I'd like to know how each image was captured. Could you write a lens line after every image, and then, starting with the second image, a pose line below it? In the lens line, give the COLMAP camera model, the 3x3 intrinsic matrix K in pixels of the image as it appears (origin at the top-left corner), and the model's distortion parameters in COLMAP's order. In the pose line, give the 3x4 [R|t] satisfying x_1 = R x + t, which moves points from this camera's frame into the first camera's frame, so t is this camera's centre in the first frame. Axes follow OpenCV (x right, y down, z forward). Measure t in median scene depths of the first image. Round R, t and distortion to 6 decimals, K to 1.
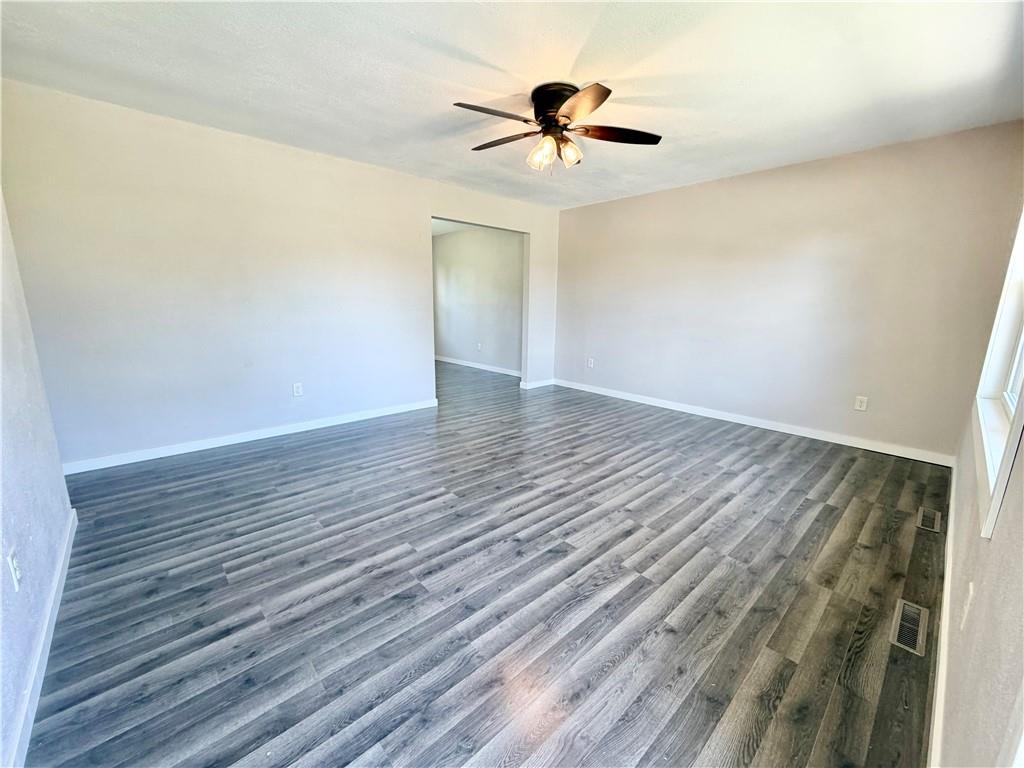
lens RADIAL K [[413.4, 0, 506.1], [0, 413.4, 388.0], [0, 0, 1]] dist [-0.003083, 0.000941]
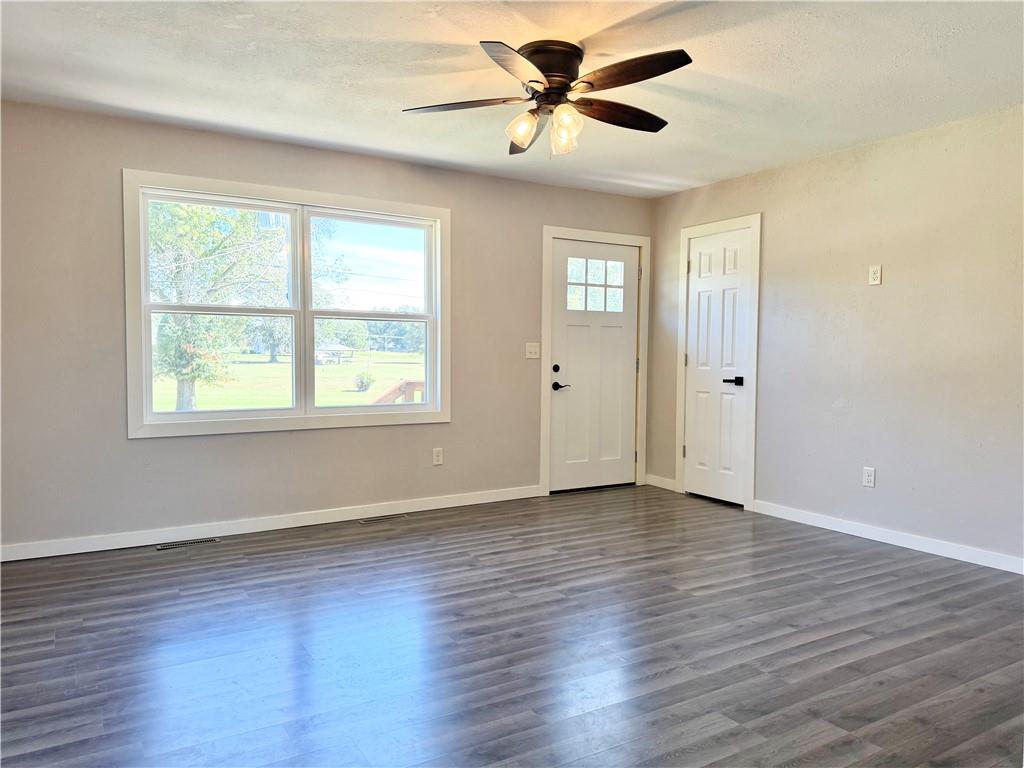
lens RADIAL K [[724.5, 0, 506.5], [0, 724.5, 390.6], [0, 0, 1]] dist [0.046625, -0.053922]
pose [[-0.981116, -0.029531, 0.191153, -0.061714], [0.019926, 0.967586, 0.251754, -0.427963], [-0.192391, 0.250809, -0.948726, 2.192446]]
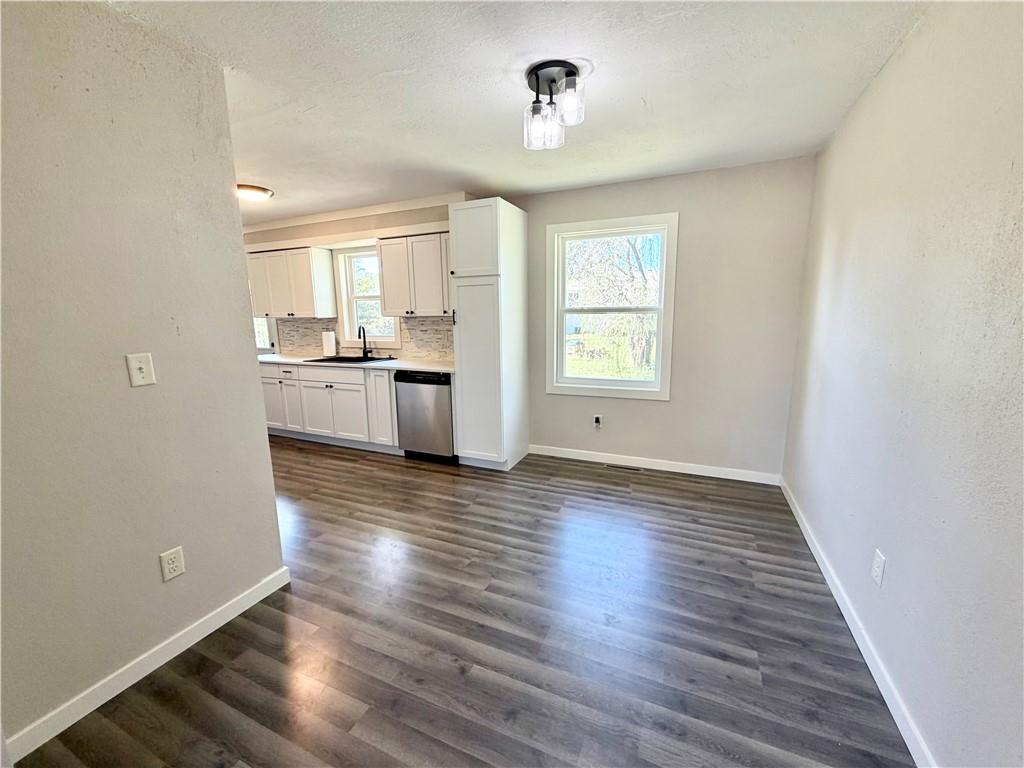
lens RADIAL K [[413.4, 0, 509.8], [0, 413.4, 382.9], [0, 0, 1]] dist [-0.003083, 0.000941]
pose [[0.405486, 0.136308, -0.903881, 1.074699], [-0.163469, 0.983693, 0.075011, -0.139504], [0.899366, 0.117340, 0.421156, 0.536565]]
